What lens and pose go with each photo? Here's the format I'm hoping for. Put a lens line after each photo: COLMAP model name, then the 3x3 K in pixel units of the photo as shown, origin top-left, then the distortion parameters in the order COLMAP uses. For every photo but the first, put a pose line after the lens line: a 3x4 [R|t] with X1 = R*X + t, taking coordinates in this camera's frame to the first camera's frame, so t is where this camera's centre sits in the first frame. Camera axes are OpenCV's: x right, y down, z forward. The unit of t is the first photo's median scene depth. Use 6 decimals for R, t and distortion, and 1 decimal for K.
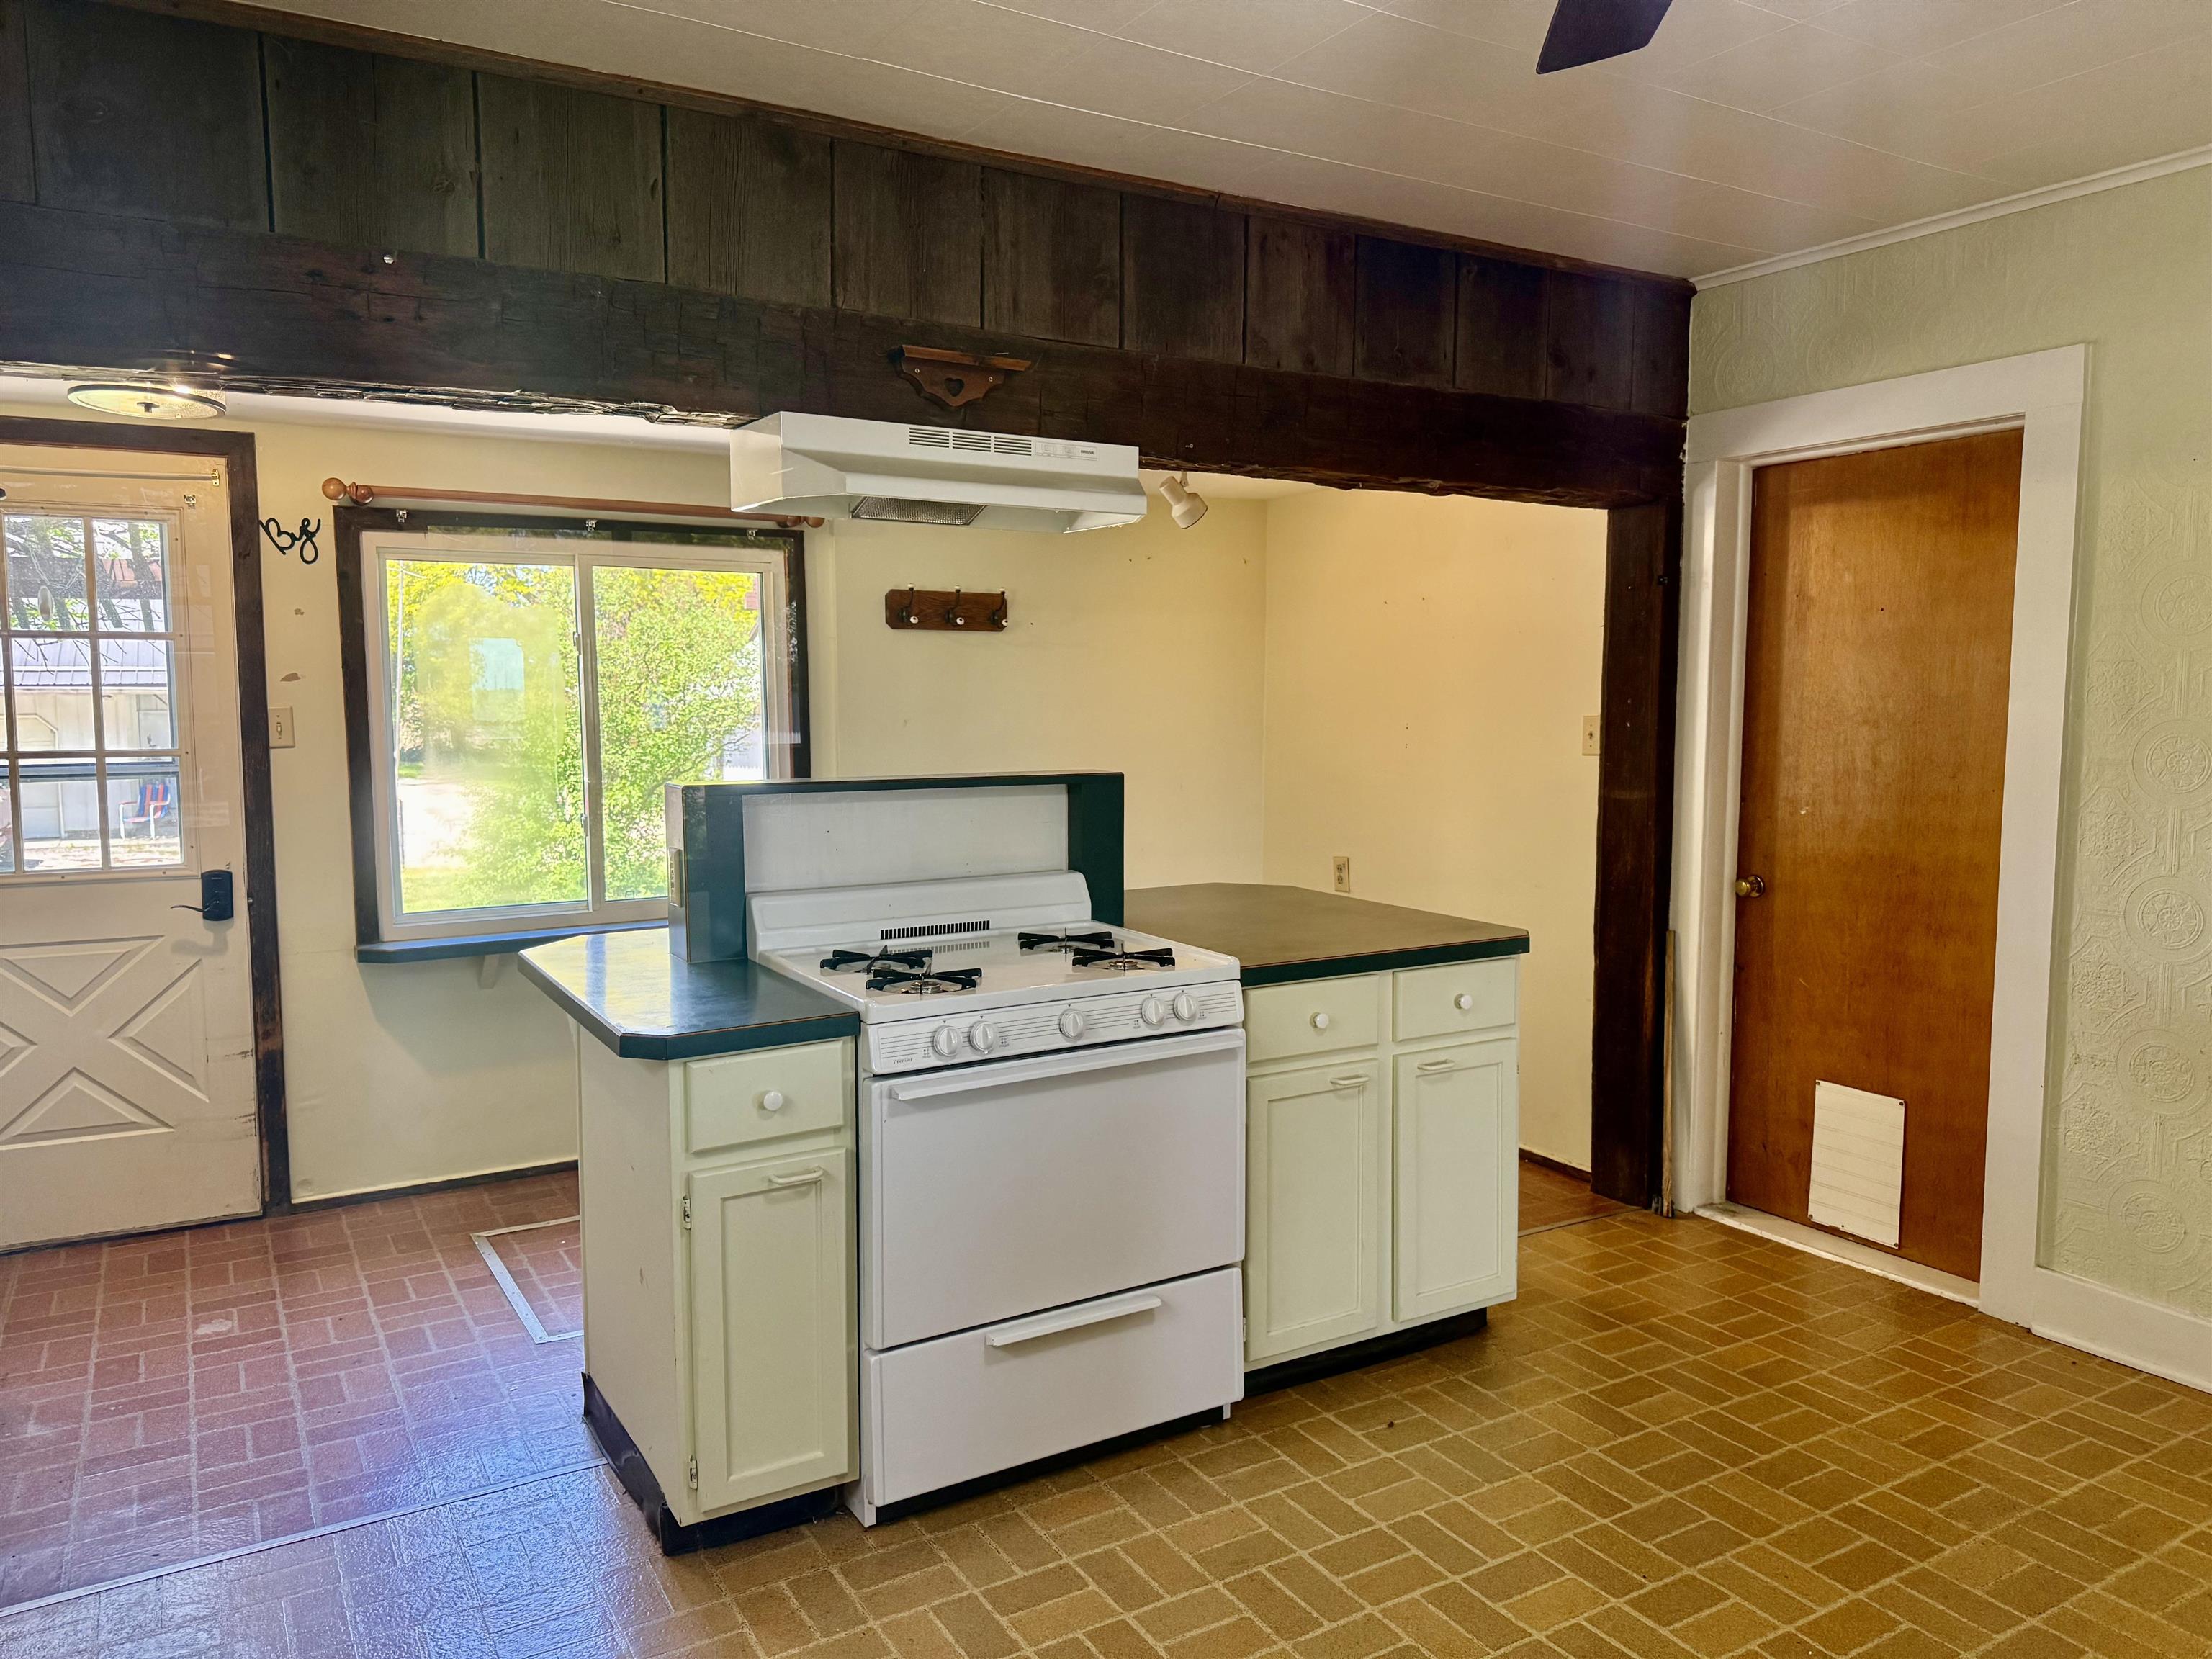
lens RADIAL K [[1561.9, 0, 1112.6], [0, 1561.9, 832.6], [0, 0, 1]] dist [0.116532, -0.164332]
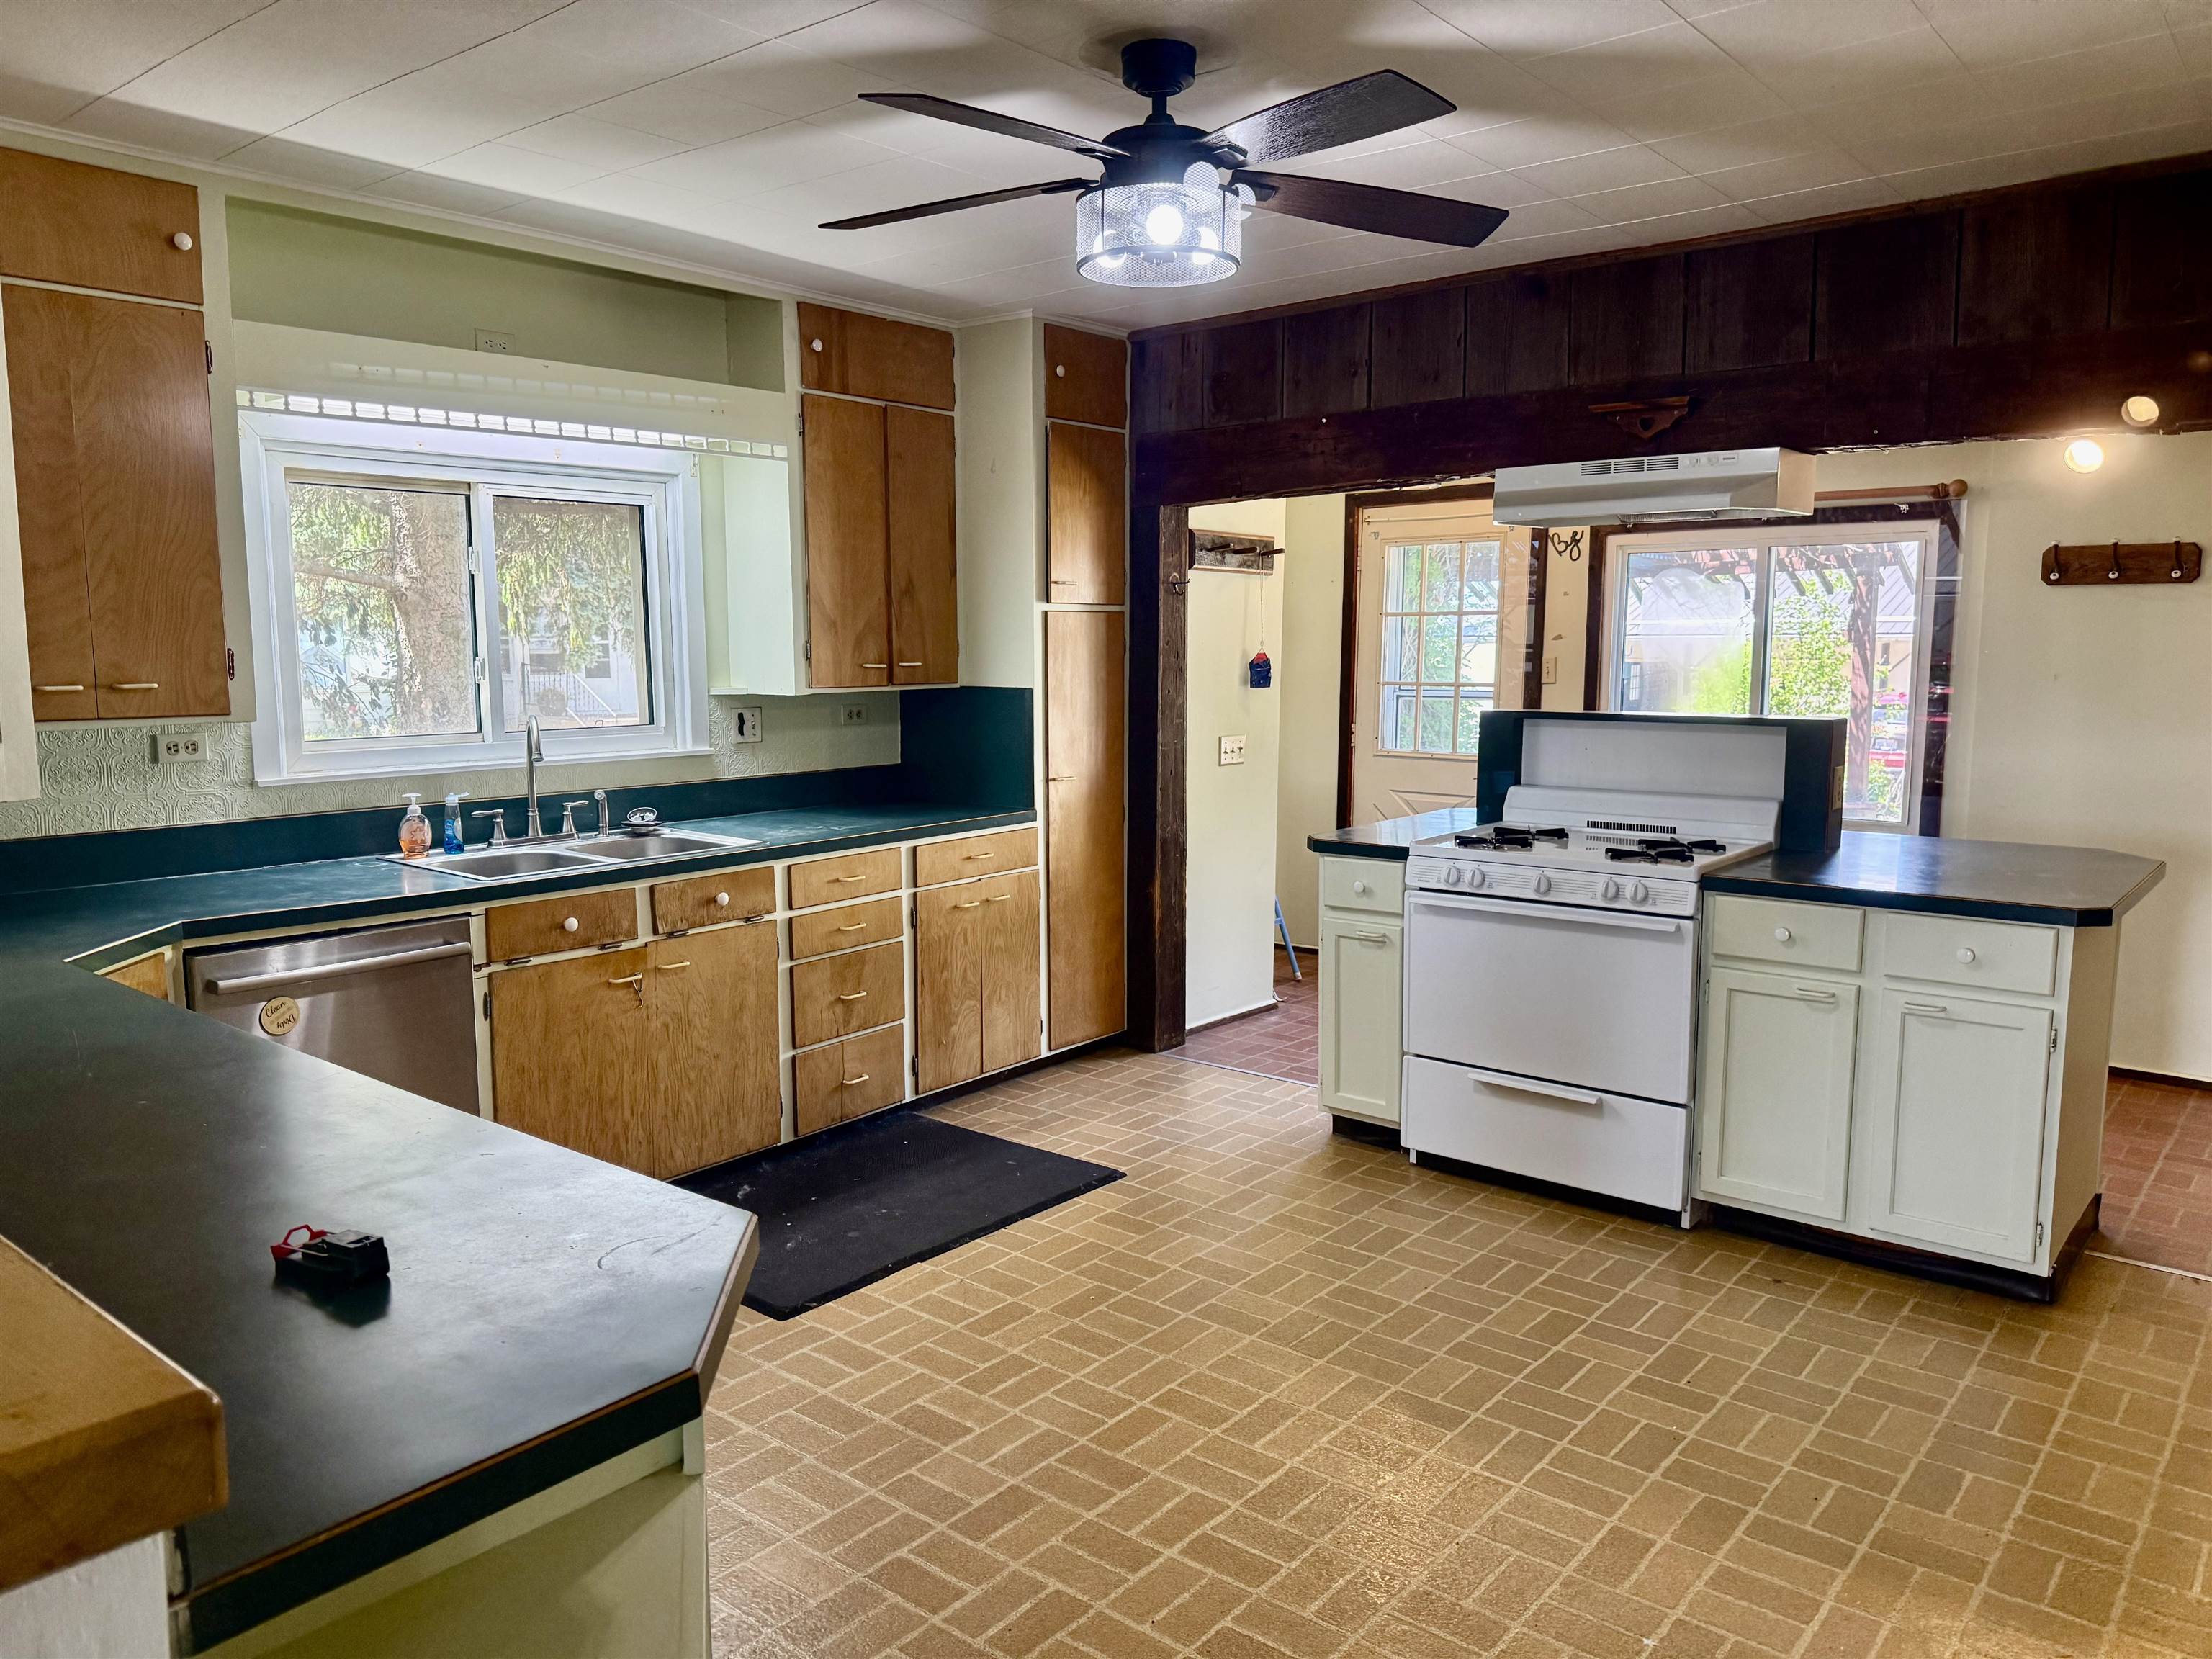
lens RADIAL K [[1561.9, 0, 1112.6], [0, 1561.9, 832.6], [0, 0, 1]] dist [0.116532, -0.164332]
pose [[0.336267, 0.120037, -0.934085, 1.074196], [-0.088419, 0.991487, 0.095583, -0.024579], [0.937607, 0.050449, 0.344018, 0.119763]]
